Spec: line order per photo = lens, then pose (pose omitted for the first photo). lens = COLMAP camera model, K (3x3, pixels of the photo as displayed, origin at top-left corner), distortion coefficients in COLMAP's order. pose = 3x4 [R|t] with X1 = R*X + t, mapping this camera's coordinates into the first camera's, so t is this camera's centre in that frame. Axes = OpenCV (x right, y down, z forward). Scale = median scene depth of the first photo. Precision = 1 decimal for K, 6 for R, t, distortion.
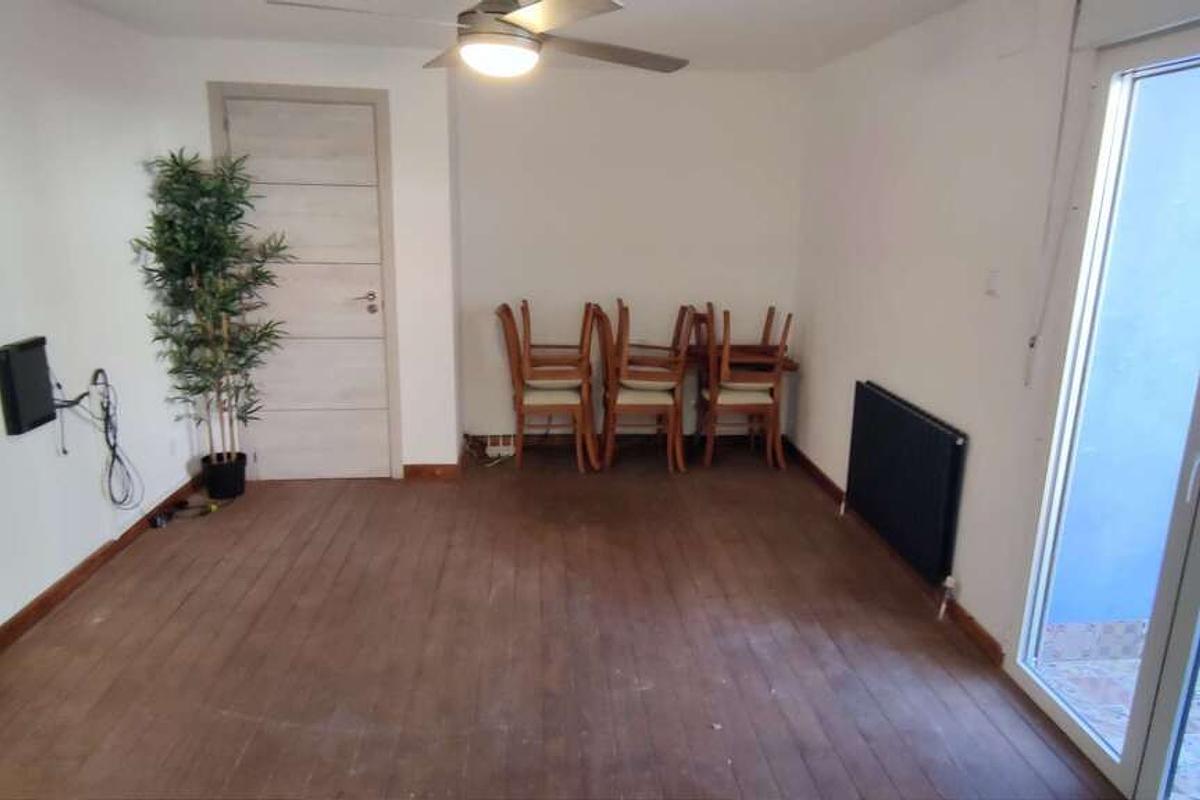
lens RADIAL K [[799.4, 0, 603.3], [0, 799.4, 402.0], [0, 0, 1]] dist [-0.005046, 0.001246]
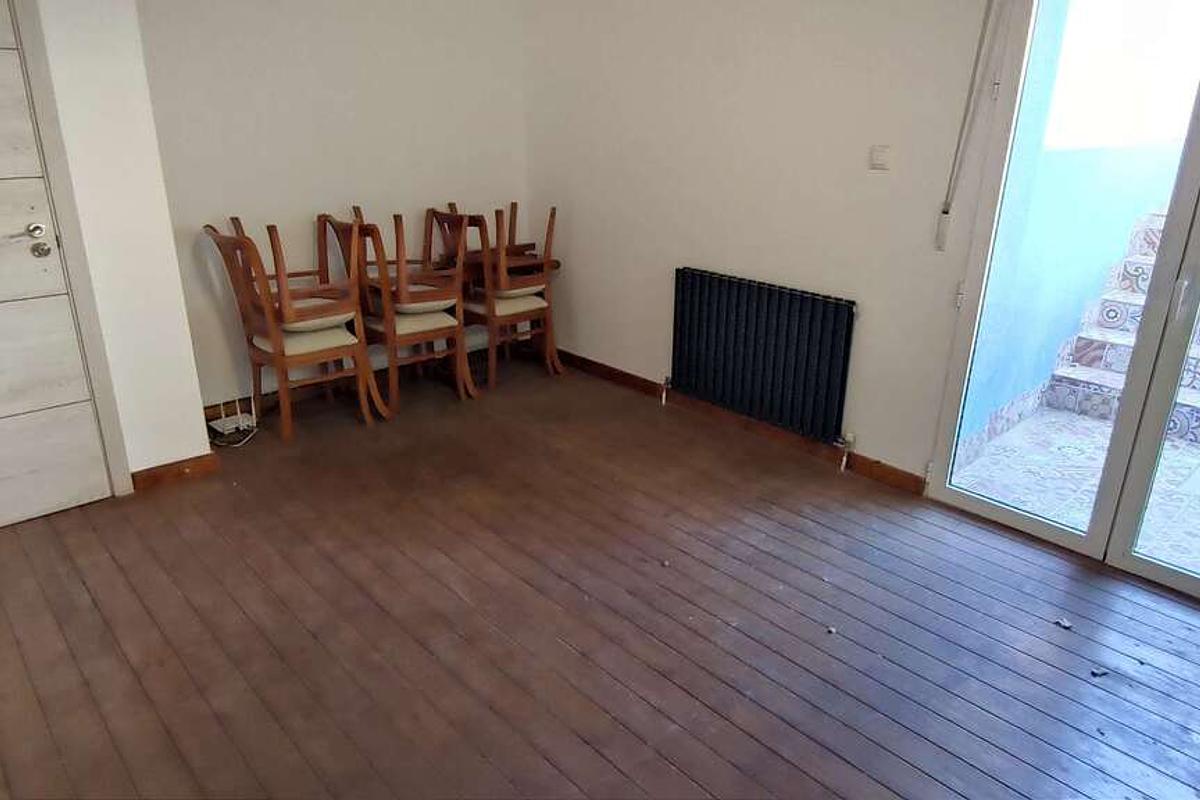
lens RADIAL K [[799.4, 0, 603.3], [0, 799.4, 402.0], [0, 0, 1]] dist [-0.005046, 0.001246]
pose [[0.795181, -0.216623, 0.566358, -0.336986], [0.144877, 0.974833, 0.169447, -0.043952], [-0.588810, -0.052689, 0.806552, 0.227781]]
